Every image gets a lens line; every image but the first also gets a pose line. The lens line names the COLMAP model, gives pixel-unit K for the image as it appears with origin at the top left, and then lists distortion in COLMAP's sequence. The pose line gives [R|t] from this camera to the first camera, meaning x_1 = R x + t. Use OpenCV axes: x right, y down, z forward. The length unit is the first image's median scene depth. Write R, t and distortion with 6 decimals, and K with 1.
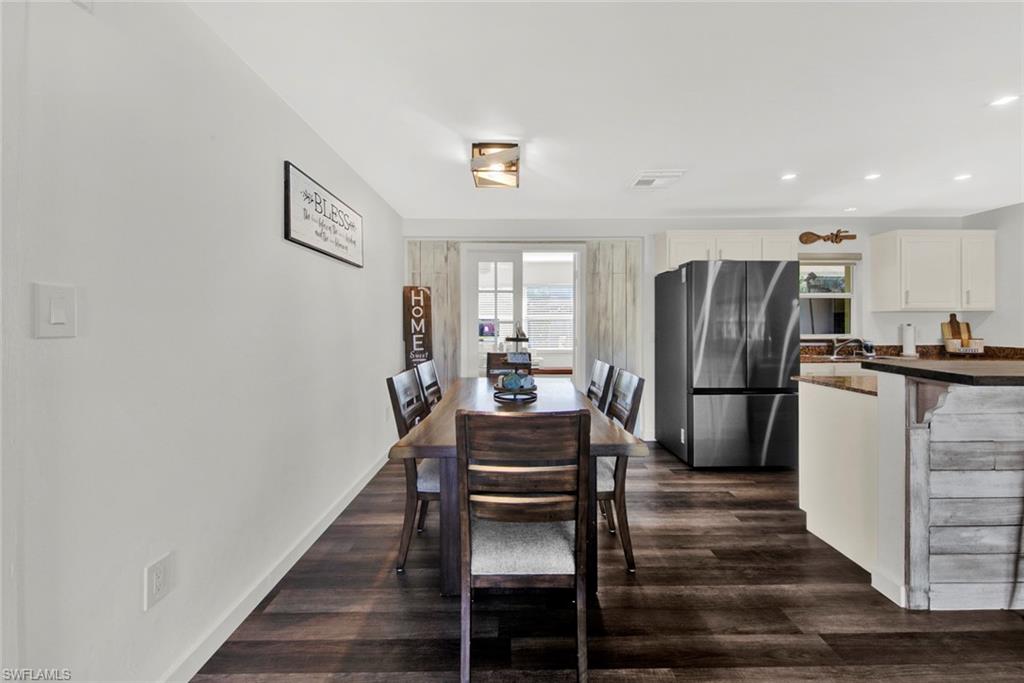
lens RADIAL K [[397.5, 0, 514.7], [0, 397.5, 322.5], [0, 0, 1]] dist [0.001083, -0.000251]
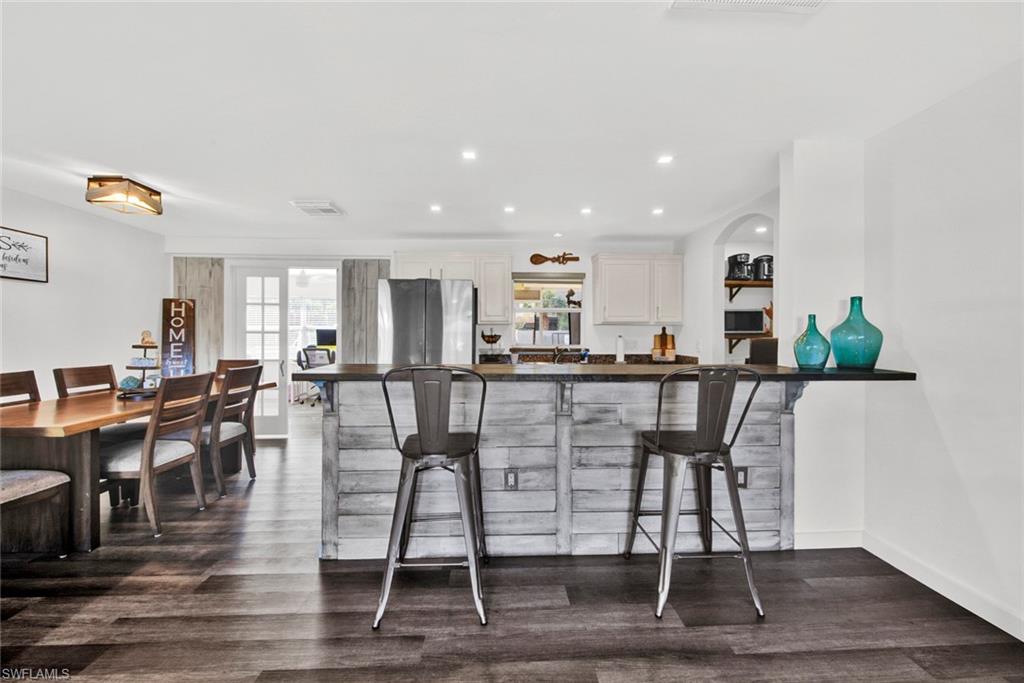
lens RADIAL K [[391.9, 0, 515.3], [0, 391.9, 334.7], [0, 0, 1]] dist [0.010132, -0.007234]
pose [[0.999327, 0.005442, 0.036284, 0.643105], [-0.005540, 0.999981, 0.002618, -0.000388], [-0.036269, -0.002817, 0.999338, -0.113302]]
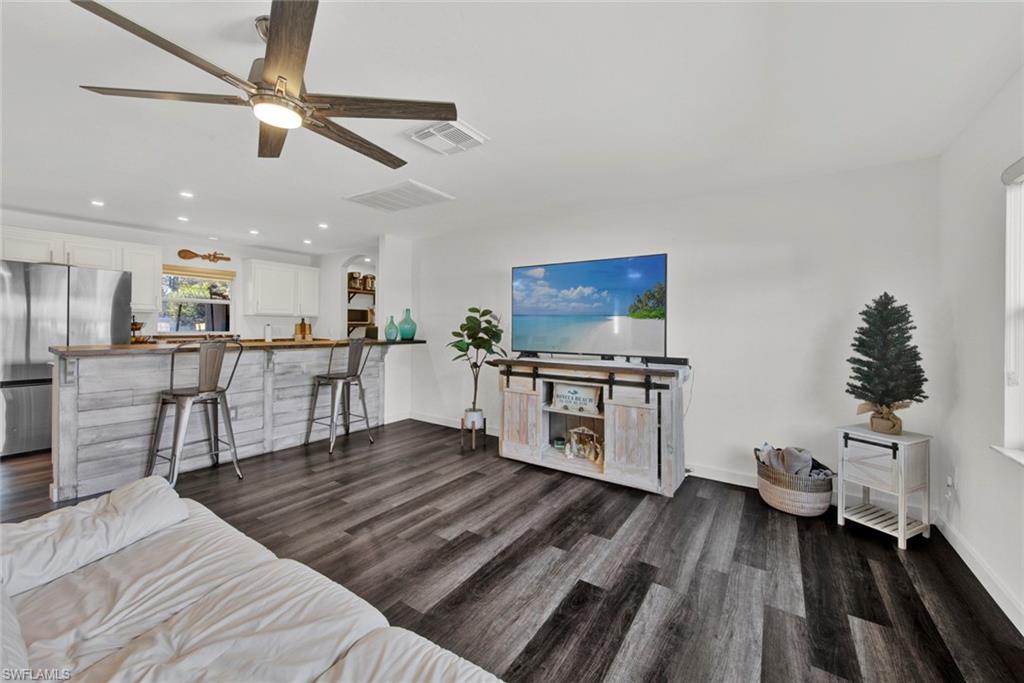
lens RADIAL K [[397.9, 0, 514.7], [0, 397.9, 329.8], [0, 0, 1]] dist [0.003997, -0.000333]
pose [[0.565464, 0.002688, 0.824768, 0.291187], [-0.015334, 0.999856, 0.007254, -0.000635], [-0.824630, -0.016749, 0.565424, -0.570584]]
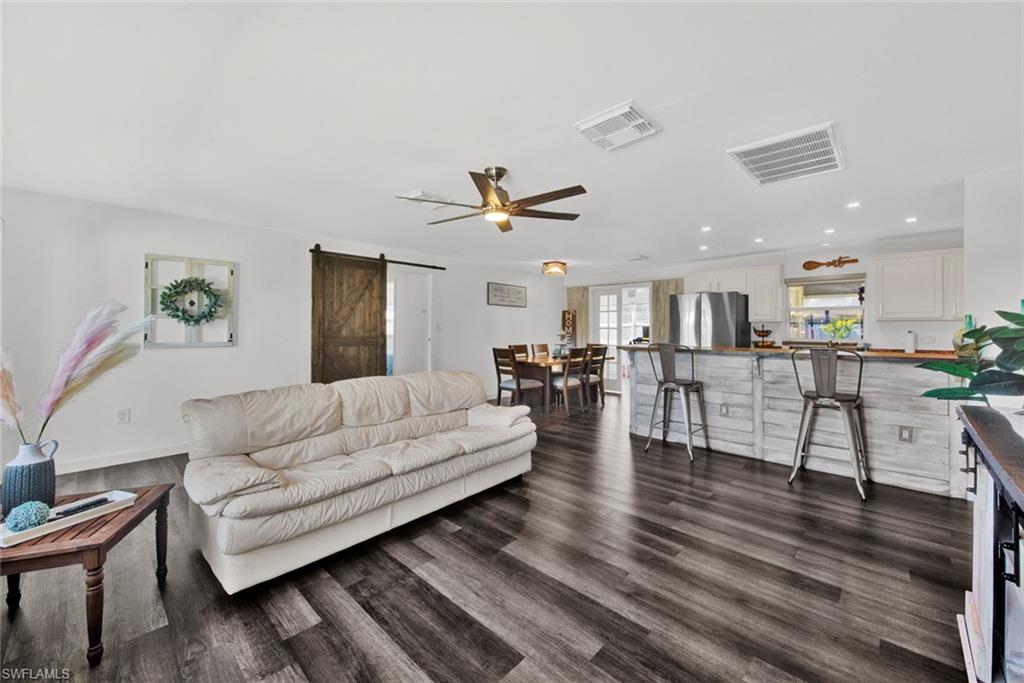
lens RADIAL K [[397.9, 0, 514.7], [0, 397.9, 329.8], [0, 0, 1]] dist [0.003997, -0.000333]
pose [[0.717002, 0.005853, -0.697046, 0.968208], [-0.001195, 0.999974, 0.007167, -0.006847], [0.697070, -0.004306, 0.716990, -0.640226]]
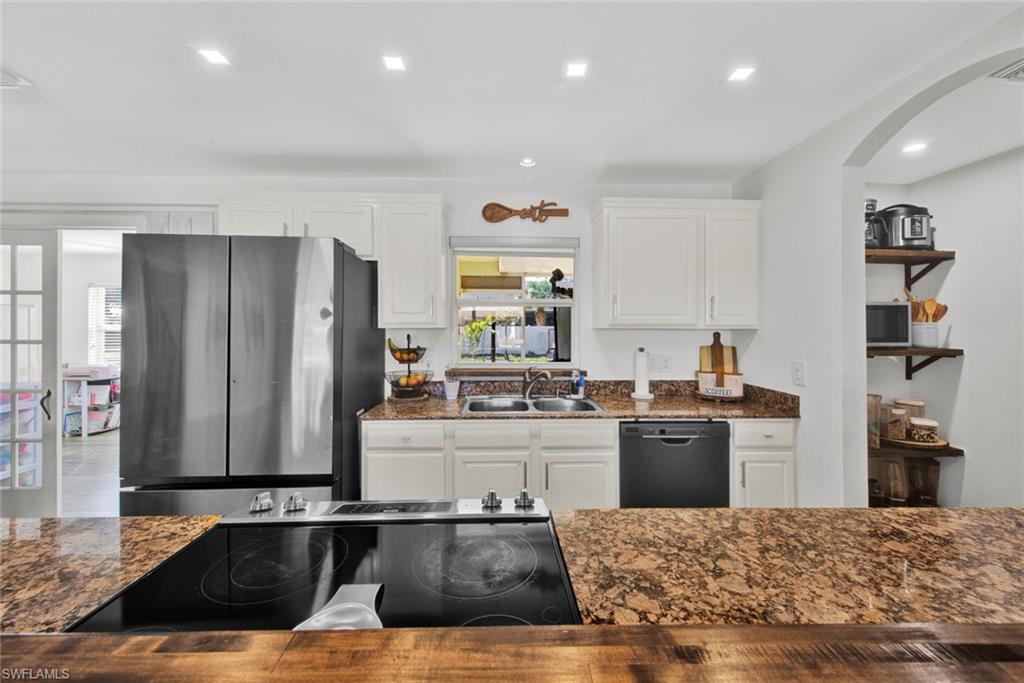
lens RADIAL K [[394.7, 0, 512.8], [0, 394.7, 327.2], [0, 0, 1]] dist [0.015701, -0.000034]
pose [[0.999472, 0.006334, 0.031870, 0.756057], [-0.006423, 0.999976, 0.002696, -0.030331], [-0.031852, -0.002900, 0.999488, 0.364970]]
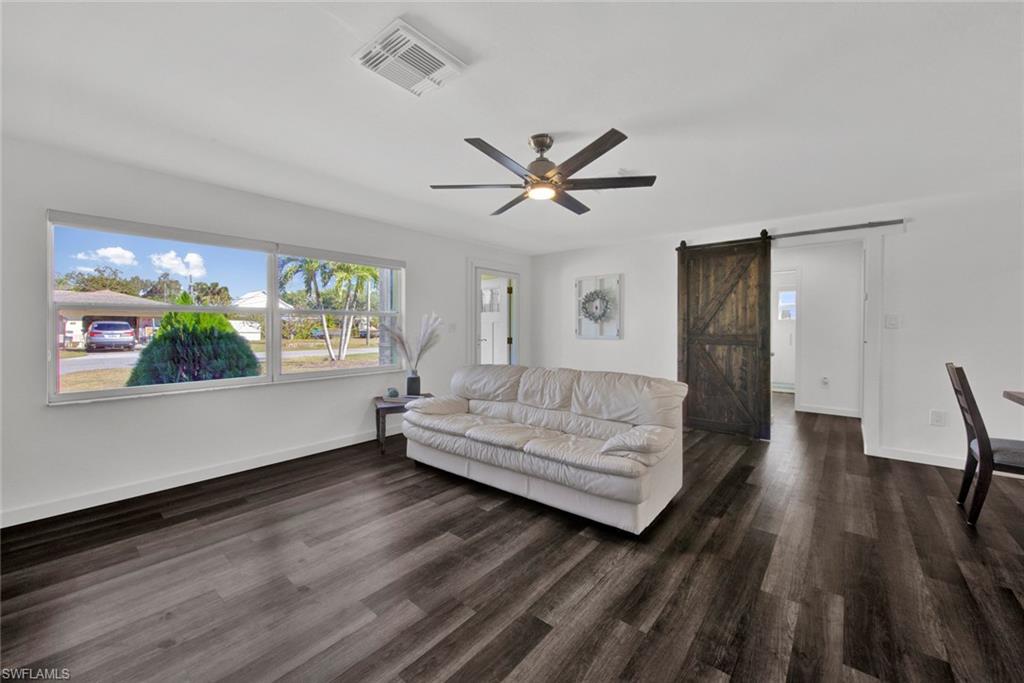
lens RADIAL K [[391.9, 0, 515.3], [0, 391.9, 334.7], [0, 0, 1]] dist [0.010132, -0.007234]
pose [[-0.651283, 0.015493, -0.758677, 0.936671], [0.003471, 0.999842, 0.017438, 0.004222], [0.758827, 0.008724, -0.651234, 0.170882]]
